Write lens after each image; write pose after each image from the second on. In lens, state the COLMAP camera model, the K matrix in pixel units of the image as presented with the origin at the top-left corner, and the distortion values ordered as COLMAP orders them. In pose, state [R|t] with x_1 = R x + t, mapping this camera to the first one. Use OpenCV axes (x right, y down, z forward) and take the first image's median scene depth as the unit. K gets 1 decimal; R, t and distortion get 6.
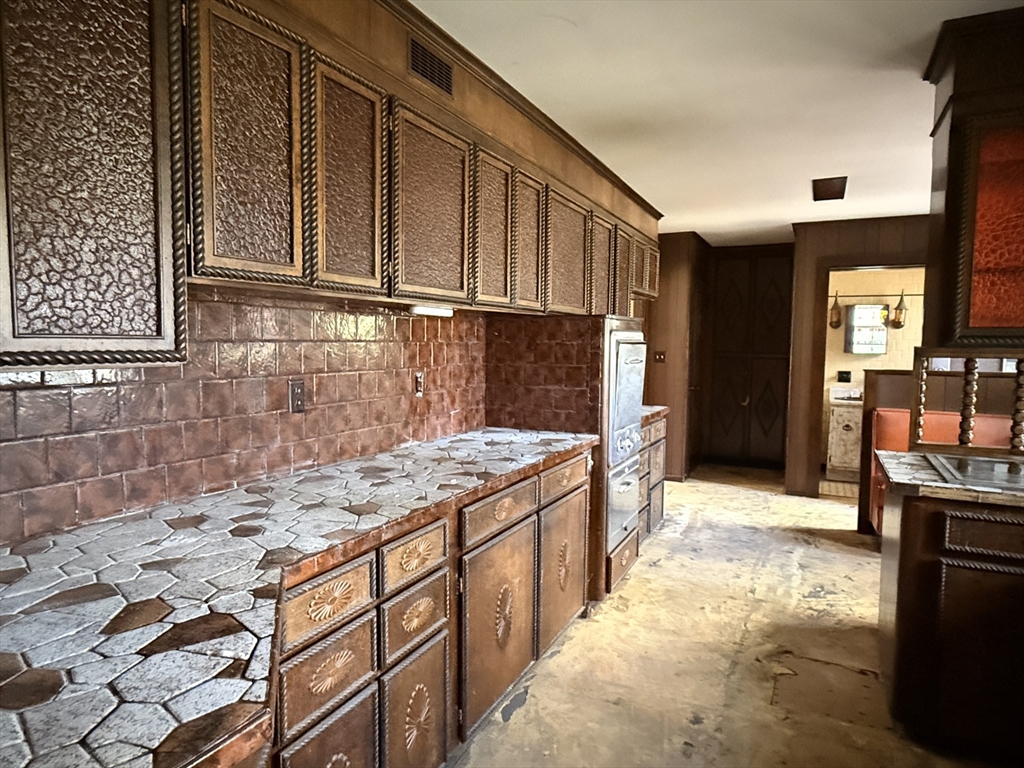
lens RADIAL K [[621.3, 0, 512.6], [0, 621.3, 381.9], [0, 0, 1]] dist [0.003251, 0.000866]
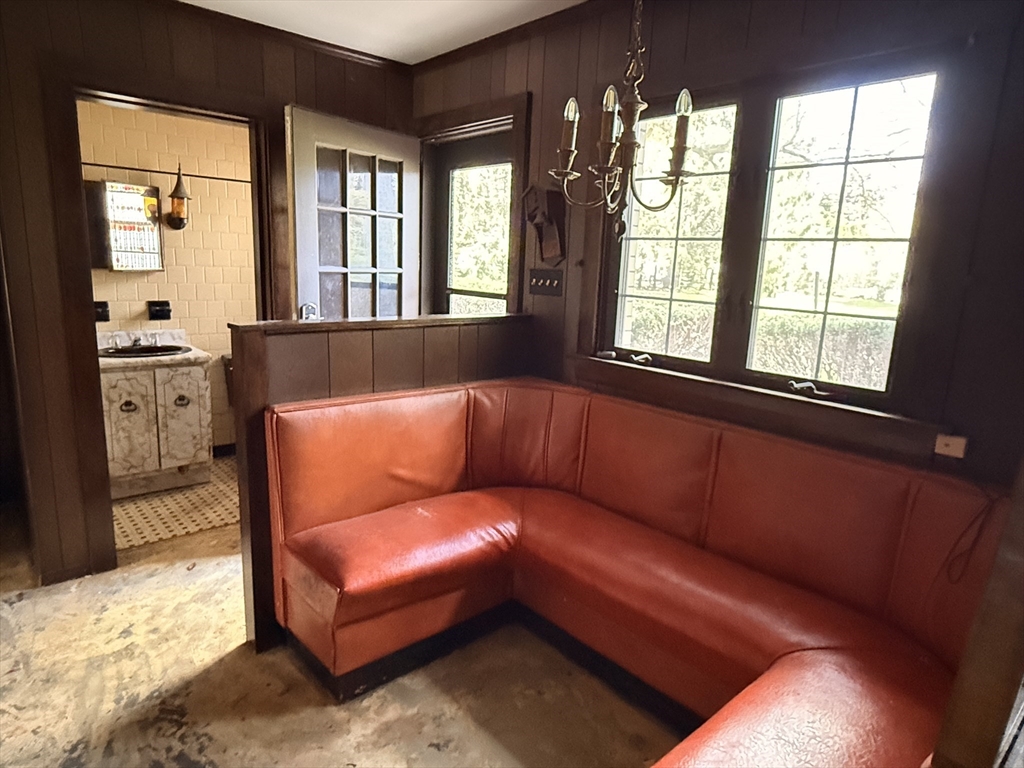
lens RADIAL K [[621.3, 0, 511.4], [0, 621.3, 381.8], [0, 0, 1]] dist [0.003251, 0.000866]
pose [[0.371106, -0.173039, 0.912326, 0.154625], [0.021450, 0.983820, 0.177873, -0.040050], [-0.928343, -0.046440, 0.368813, 0.462626]]
